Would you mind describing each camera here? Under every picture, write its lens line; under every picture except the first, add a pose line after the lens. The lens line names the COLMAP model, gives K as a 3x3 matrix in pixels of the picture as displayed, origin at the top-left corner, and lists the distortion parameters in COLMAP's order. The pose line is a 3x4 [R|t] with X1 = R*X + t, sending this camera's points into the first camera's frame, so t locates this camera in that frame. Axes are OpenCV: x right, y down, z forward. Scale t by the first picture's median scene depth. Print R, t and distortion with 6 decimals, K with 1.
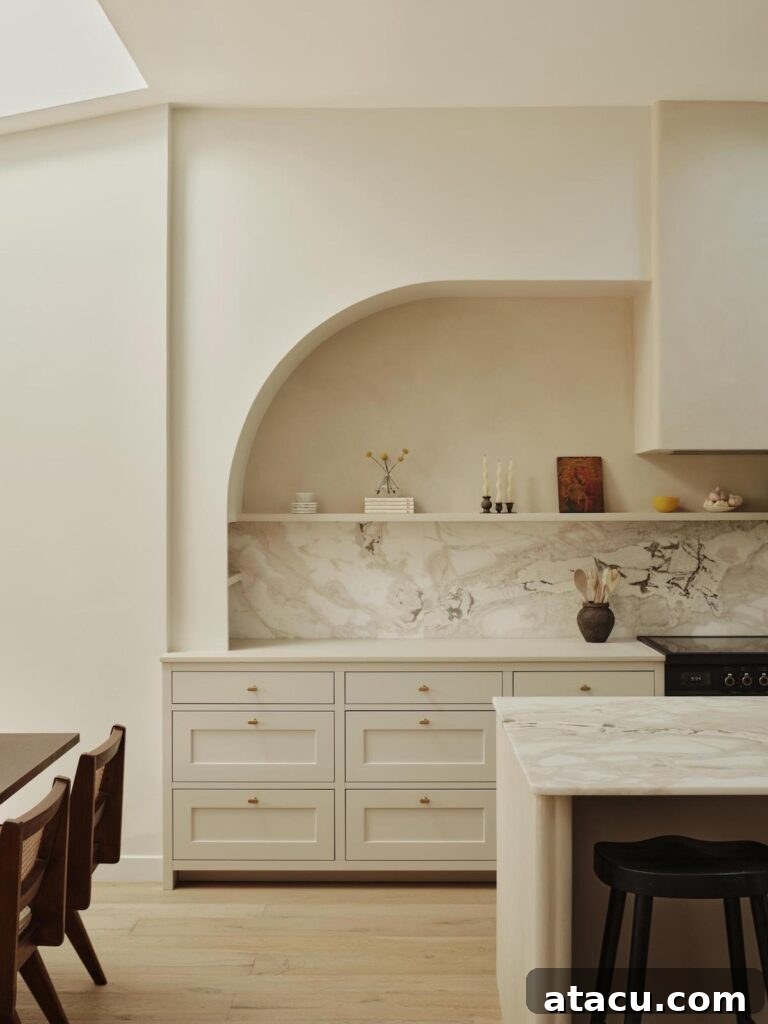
lens RADIAL K [[1238.4, 0, 389.0], [0, 1238.4, 516.8], [0, 0, 1]] dist [-0.017655, -0.002512]
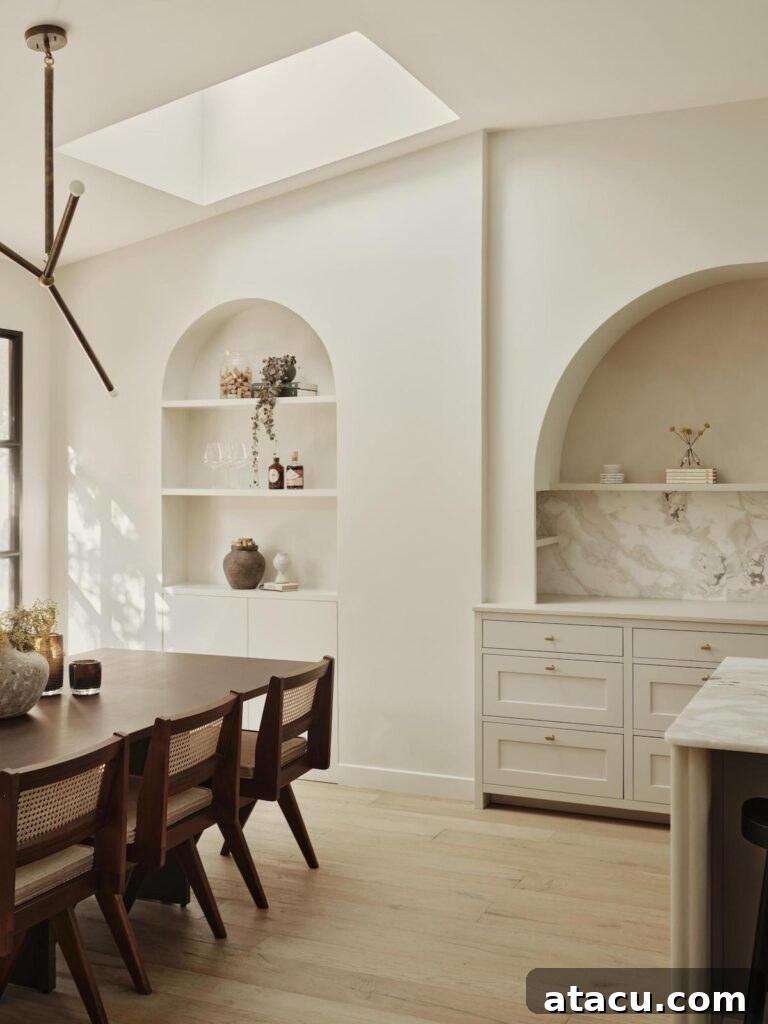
lens RADIAL K [[1118.3, 0, 384.9], [0, 1118.3, 474.4], [0, 0, 1]] dist [-0.006327, 0.002330]
pose [[0.920831, 0.000274, -0.389961, 0.132551], [-0.004384, 0.999944, -0.009649, -0.000219], [0.389936, 0.010595, 0.920781, 0.000686]]
